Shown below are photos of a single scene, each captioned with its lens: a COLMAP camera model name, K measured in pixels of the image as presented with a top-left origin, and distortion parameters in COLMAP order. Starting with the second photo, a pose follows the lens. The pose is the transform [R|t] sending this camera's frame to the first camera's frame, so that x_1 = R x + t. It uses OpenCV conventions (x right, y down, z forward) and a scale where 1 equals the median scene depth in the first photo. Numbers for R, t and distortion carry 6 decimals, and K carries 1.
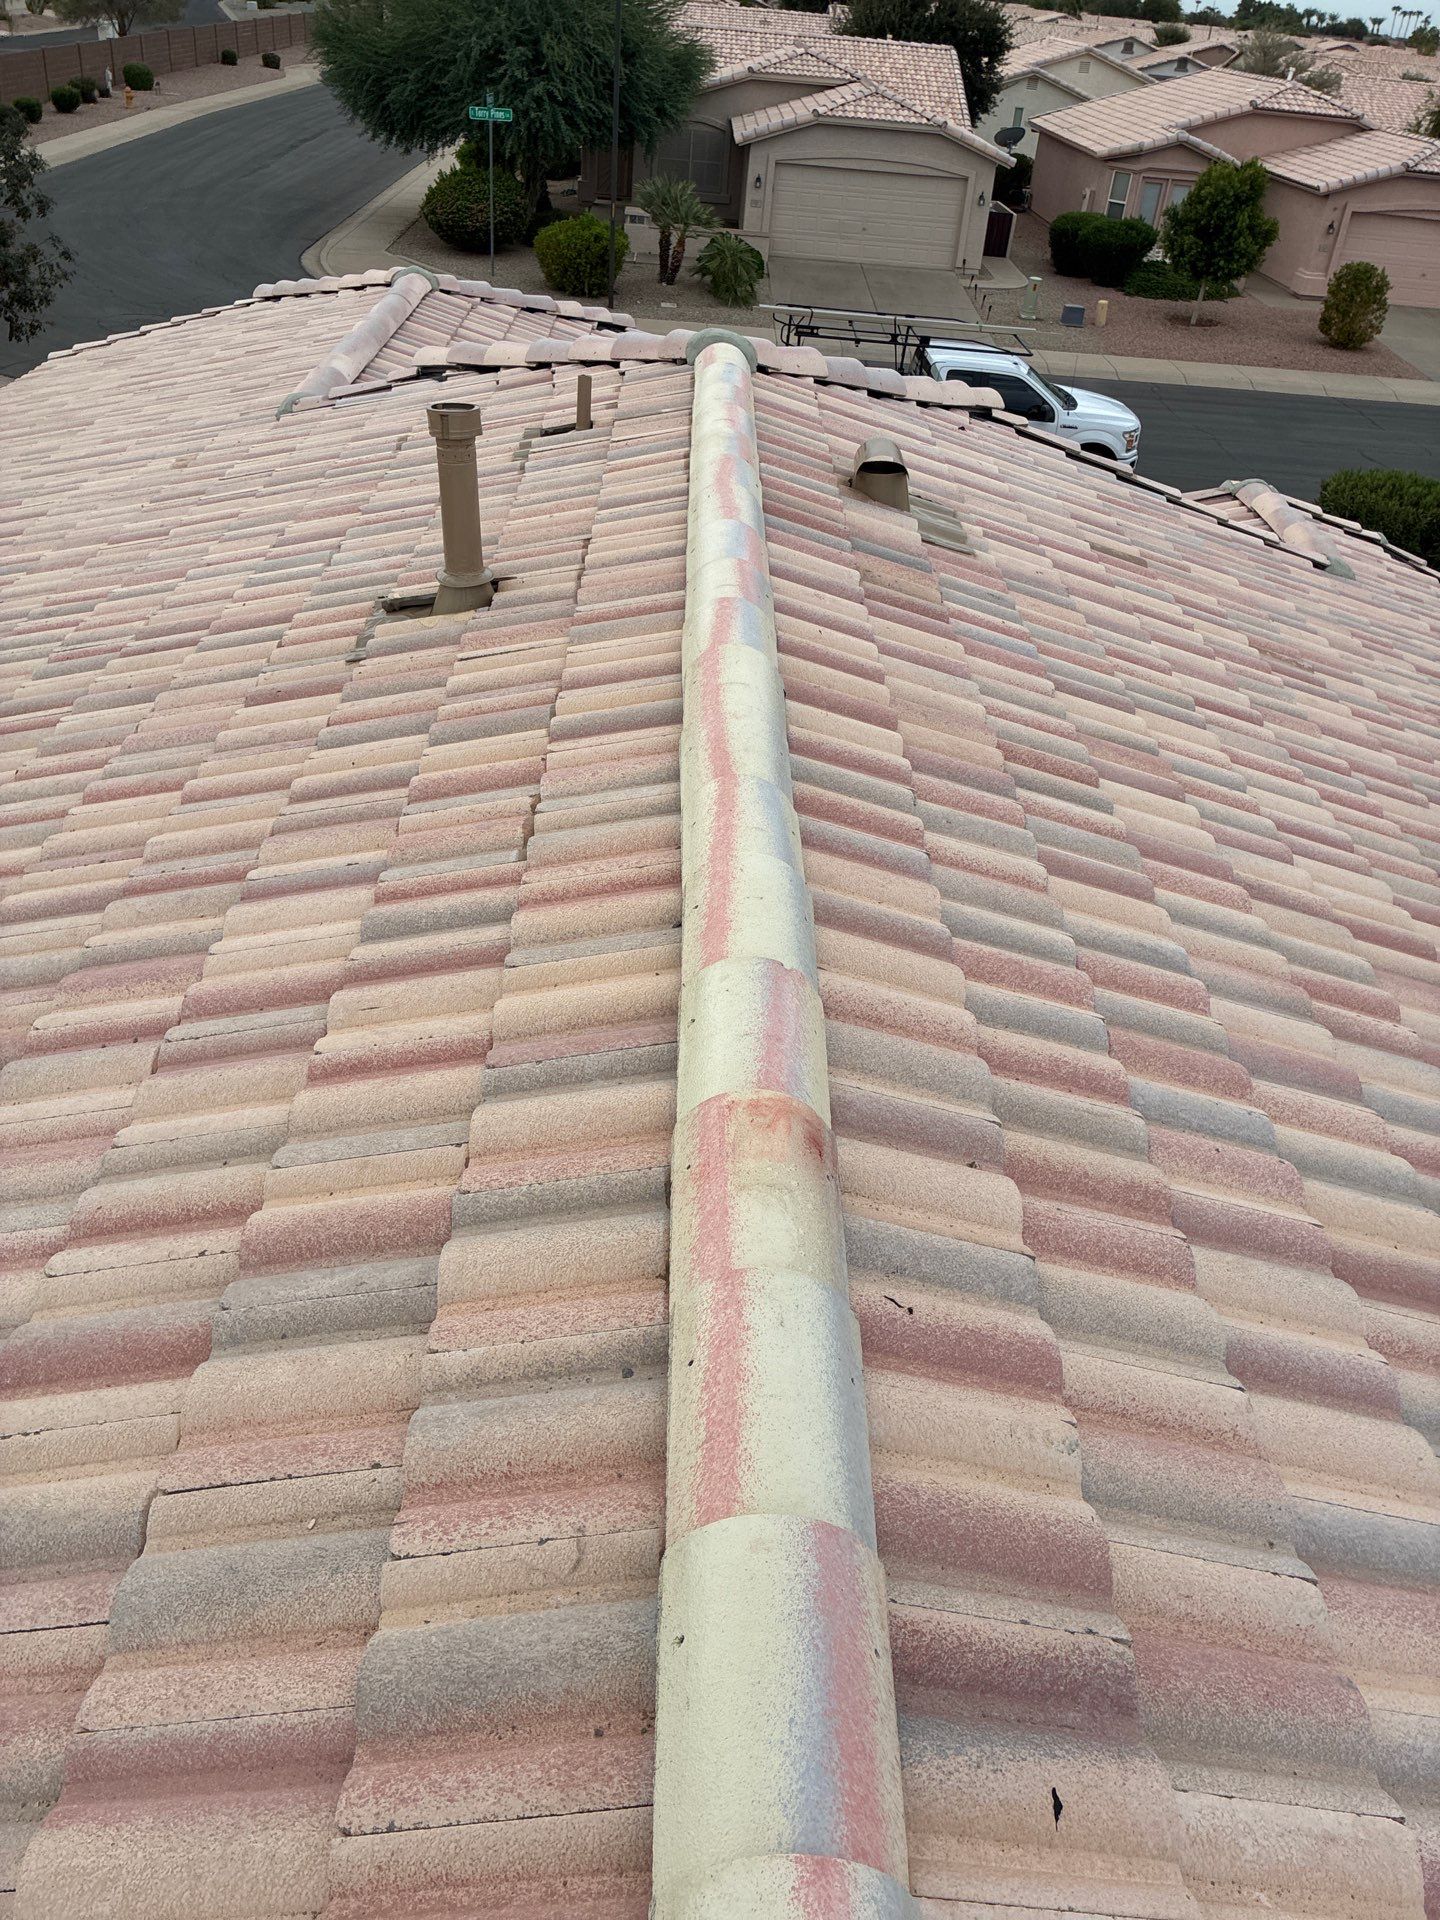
lens RADIAL K [[1431.6, 0, 712.3], [0, 1431.6, 971.7], [0, 0, 1]] dist [0.072329, -0.103949]
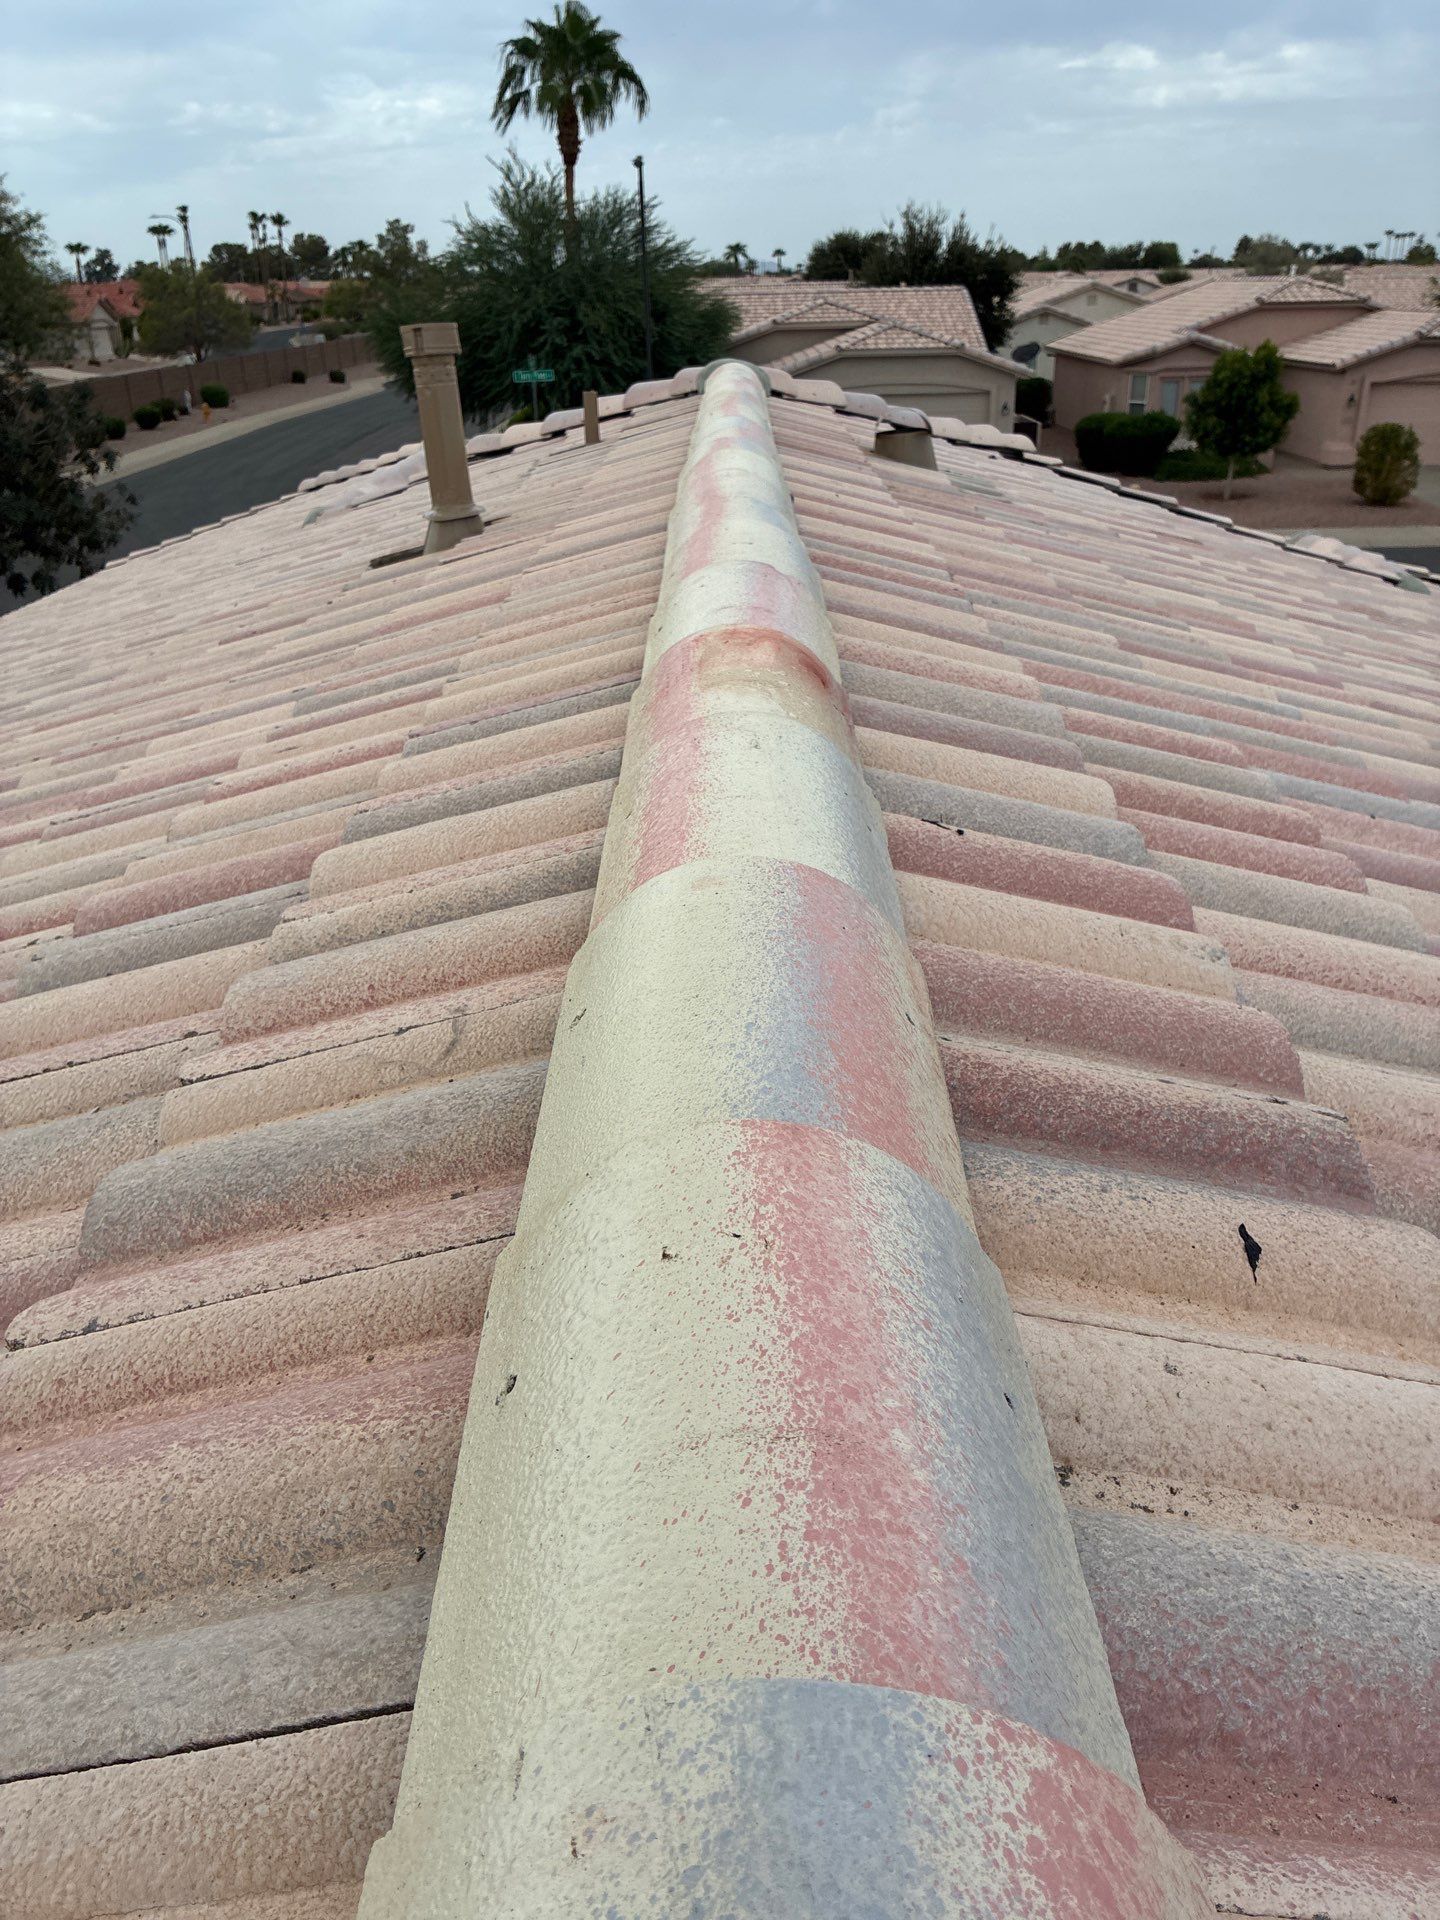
lens RADIAL K [[1465.3, 0, 720.0], [0, 1465.3, 960.0], [0, 0, 1]] dist [0.004380, 0.005446]
pose [[0.995386, -0.081549, -0.050563, 0.002809], [0.071808, 0.982622, -0.171164, 0.022448], [0.063643, 0.166744, 0.983944, 0.016438]]
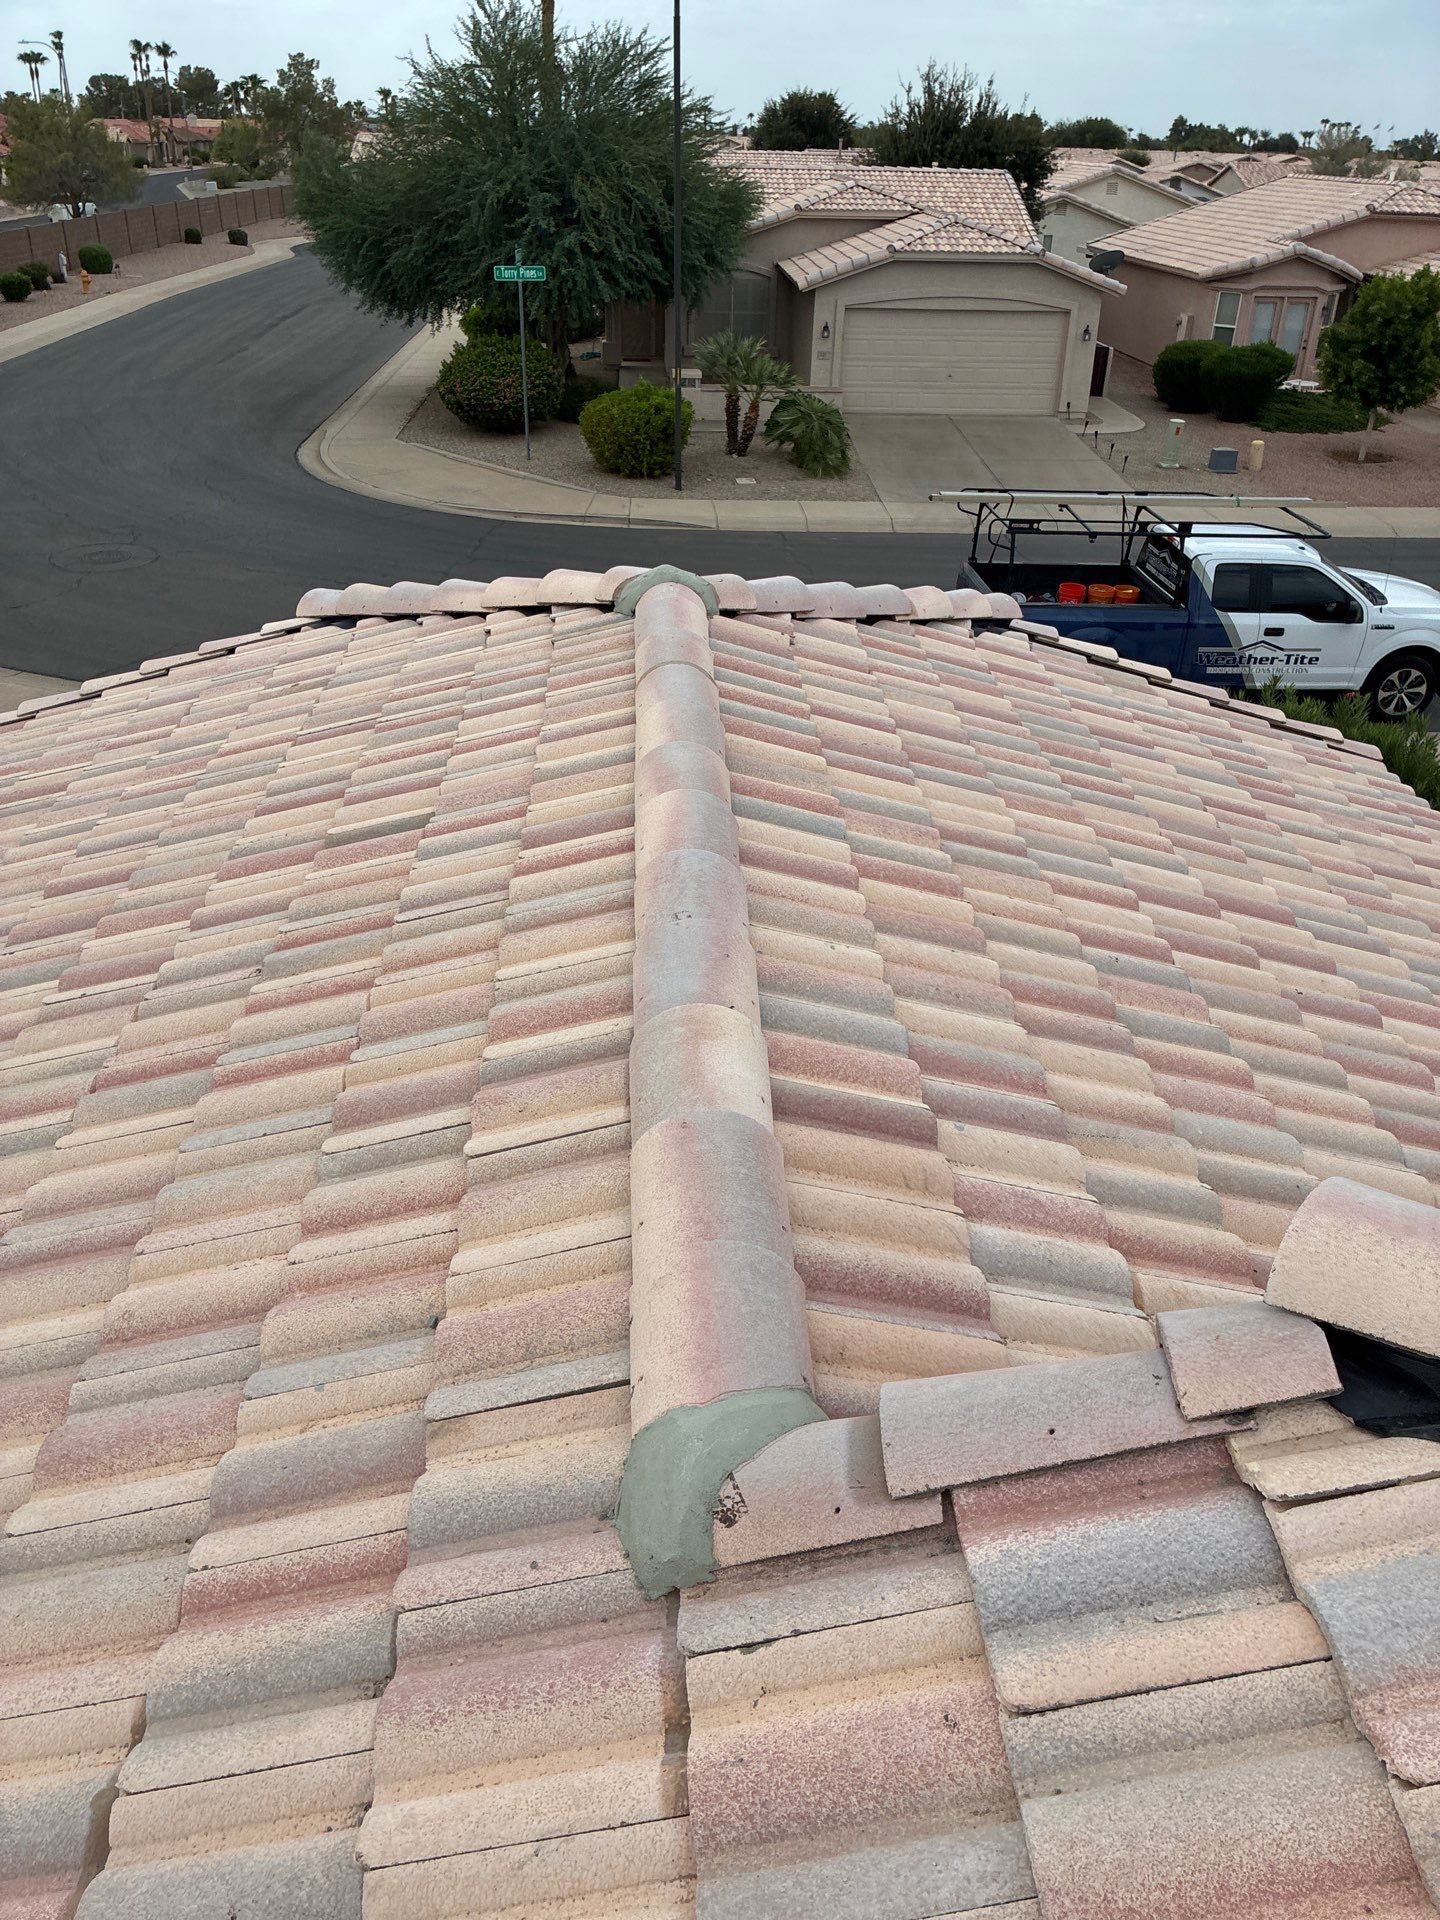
lens RADIAL K [[1458.4, 0, 726.8], [0, 1458.4, 988.7], [0, 0, 1]] dist [0.062097, -0.092029]
pose [[0.997693, -0.067255, 0.009241, -0.062317], [0.067772, 0.994657, -0.077871, -0.098769], [-0.003955, 0.078317, 0.996921, 0.170923]]
